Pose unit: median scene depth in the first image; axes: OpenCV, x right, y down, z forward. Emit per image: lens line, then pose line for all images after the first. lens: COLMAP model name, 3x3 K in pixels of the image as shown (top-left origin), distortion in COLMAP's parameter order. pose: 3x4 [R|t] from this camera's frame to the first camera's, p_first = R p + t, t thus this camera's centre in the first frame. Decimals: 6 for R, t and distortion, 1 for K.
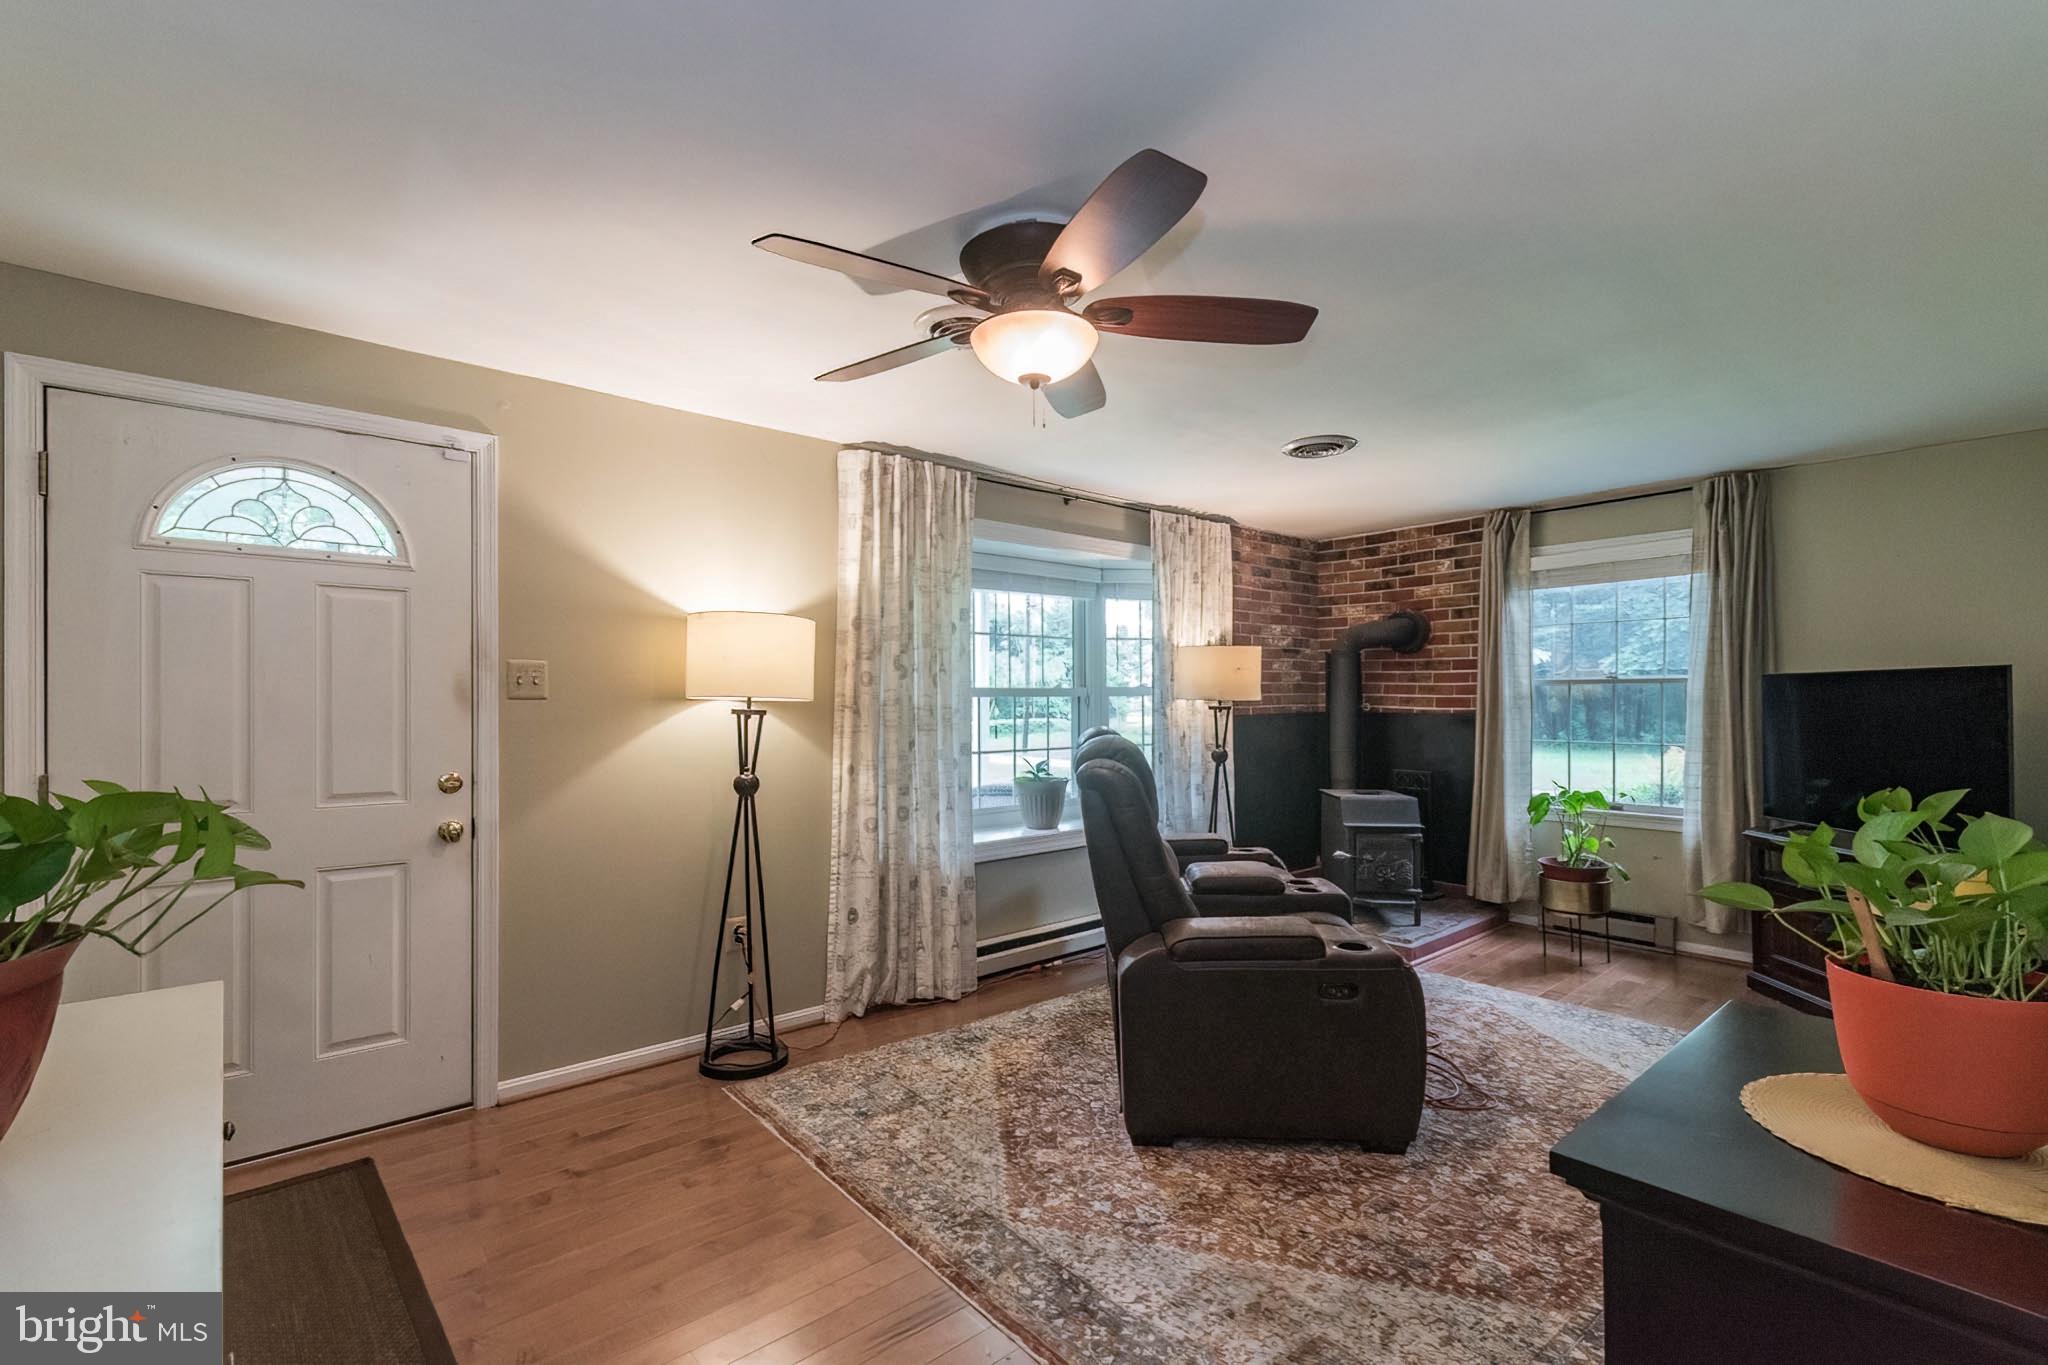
lens RADIAL K [[906.3, 0, 1011.6], [0, 906.3, 698.0], [0, 0, 1]] dist [0.009739, -0.000123]
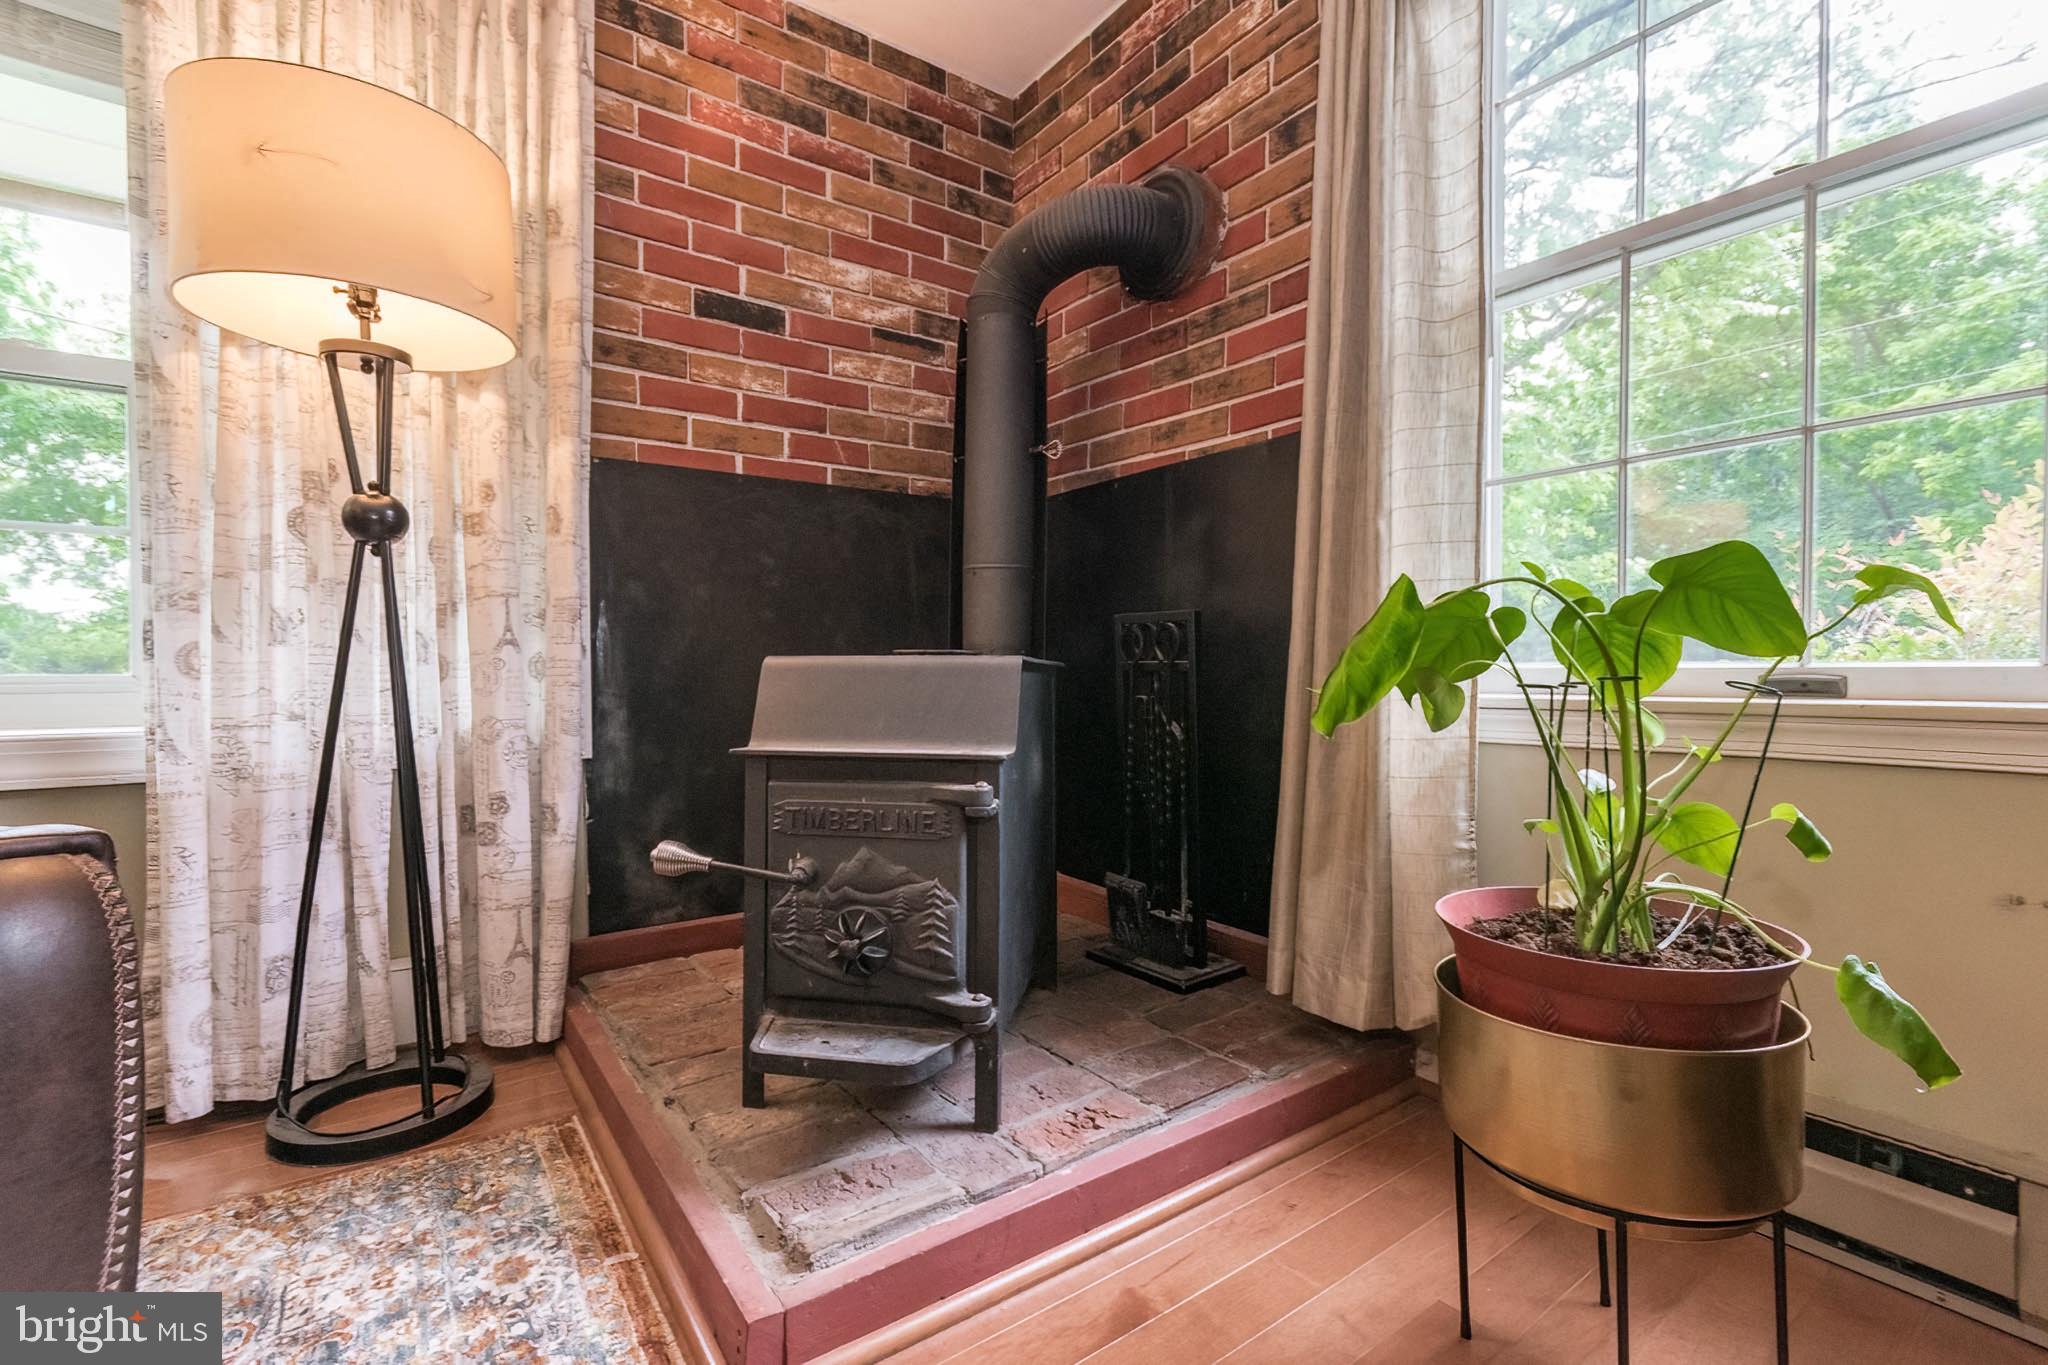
lens RADIAL K [[906.3, 0, 983.1], [0, 906.3, 687.5], [0, 0, 1]] dist [0.009739, -0.000123]
pose [[0.993117, -0.003528, -0.117075, 0.443566], [0.005654, 0.999825, 0.017834, 0.109040], [0.116991, -0.018374, 0.992963, 0.687529]]
